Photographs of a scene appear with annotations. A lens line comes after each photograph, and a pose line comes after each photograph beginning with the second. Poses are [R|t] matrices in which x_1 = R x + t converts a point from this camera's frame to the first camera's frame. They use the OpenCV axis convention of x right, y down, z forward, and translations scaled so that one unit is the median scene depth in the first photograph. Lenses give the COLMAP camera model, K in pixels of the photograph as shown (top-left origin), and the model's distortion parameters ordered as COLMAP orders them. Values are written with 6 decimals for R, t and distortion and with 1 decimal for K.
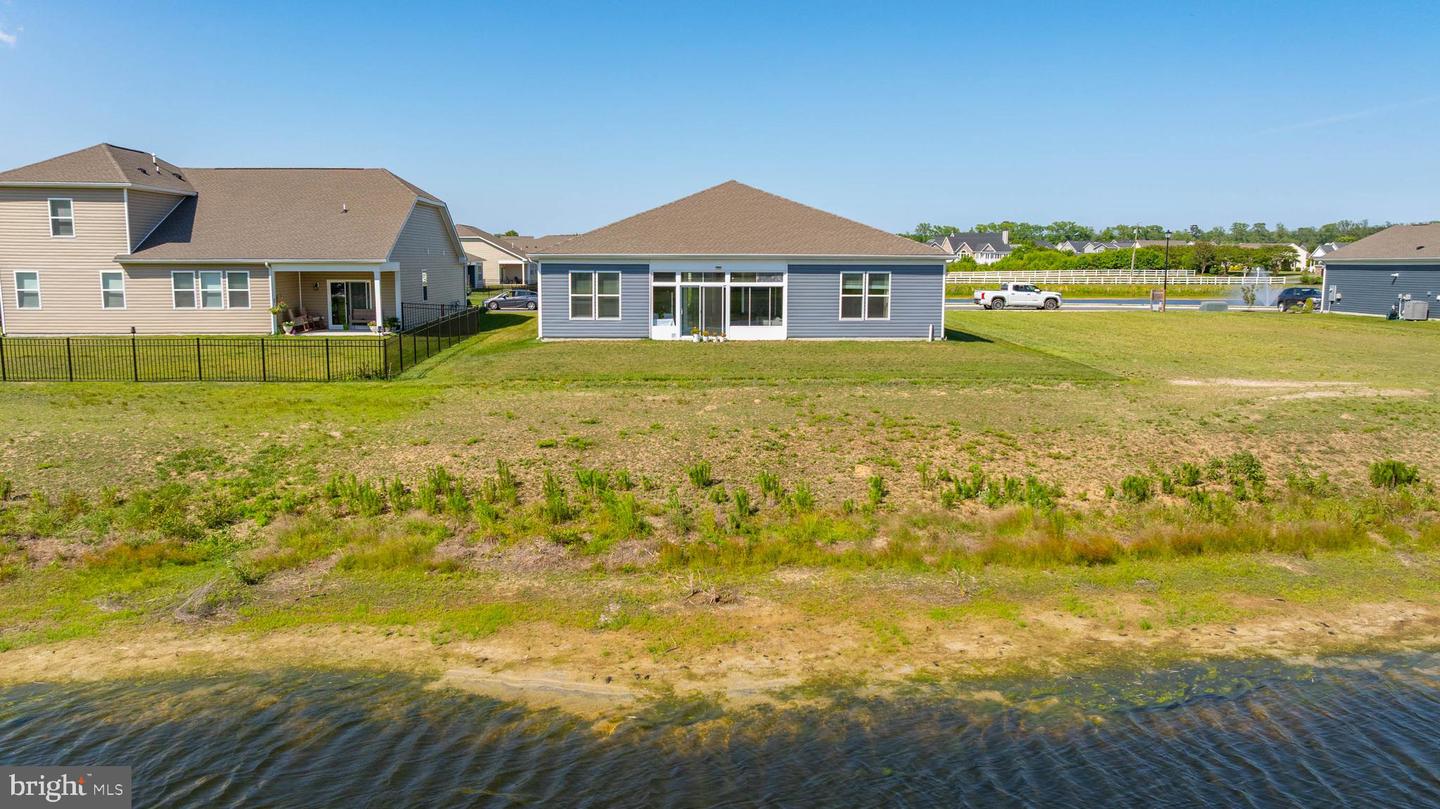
lens RADIAL K [[1032.3, 0, 716.2], [0, 1032.3, 374.1], [0, 0, 1]] dist [-0.026760, 0.005991]
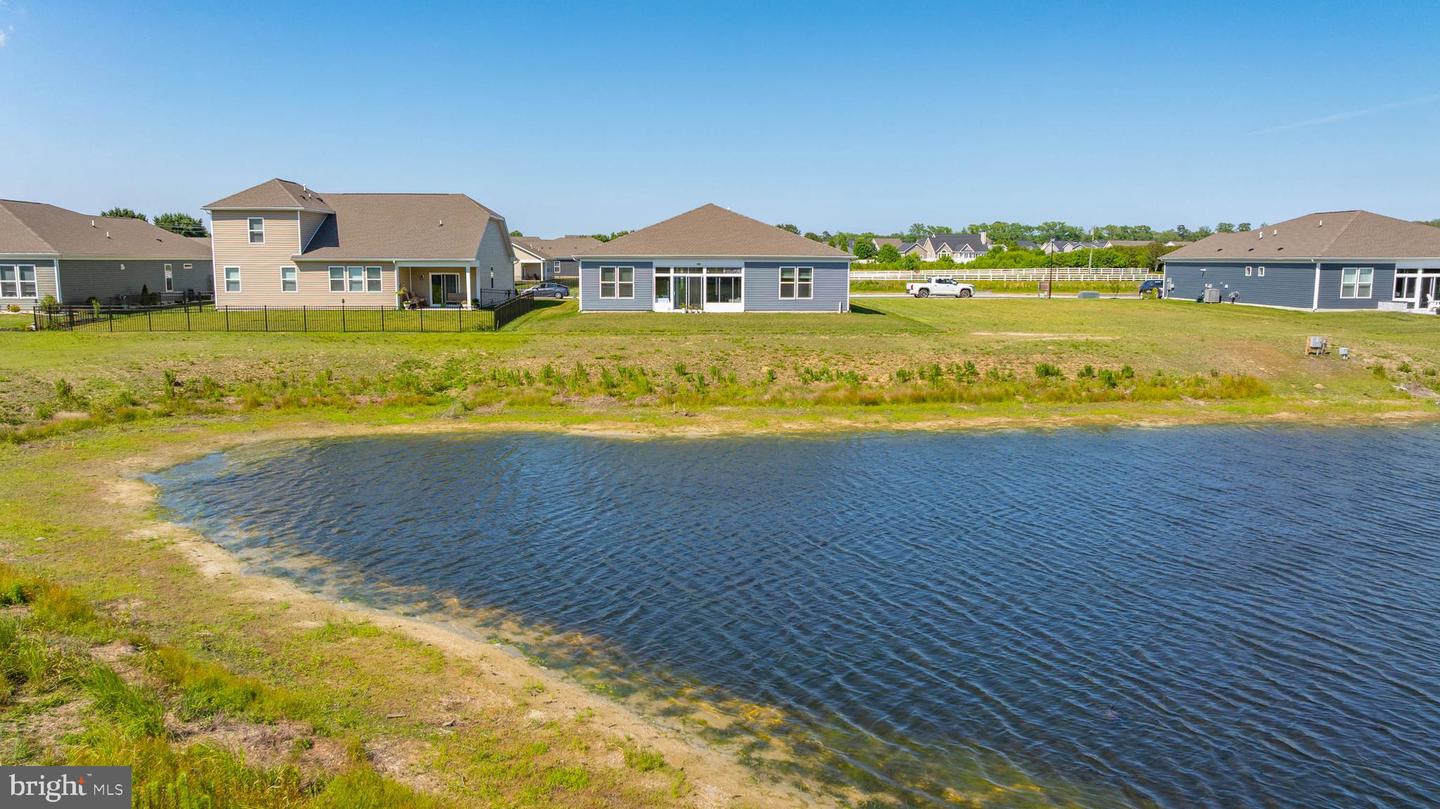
lens RADIAL K [[1032.3, 0, 716.2], [0, 1032.3, 374.1], [0, 0, 1]] dist [-0.026760, 0.005991]
pose [[1.000000, -0.000153, 0.000111, 0.027449], [0.000153, 1.000000, 0.000570, 0.056340], [-0.000111, -0.000570, 1.000000, -0.504662]]
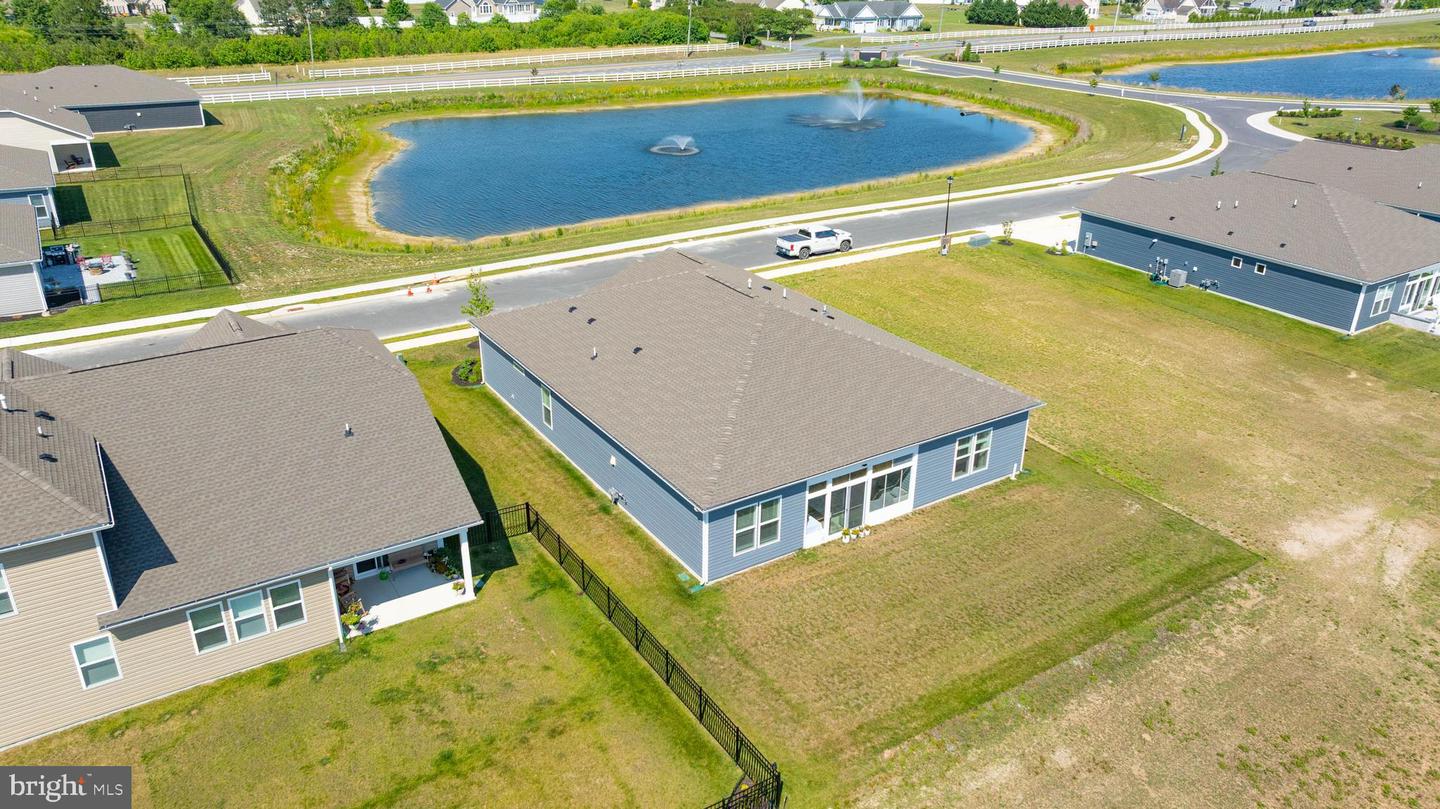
lens RADIAL K [[1032.3, 0, 716.2], [0, 1032.3, 374.1], [0, 0, 1]] dist [-0.026760, 0.005991]
pose [[0.866880, -0.187249, 0.462014, -0.535448], [0.049146, 0.954362, 0.294579, -0.465728], [-0.496088, -0.232659, 0.836520, 0.284248]]
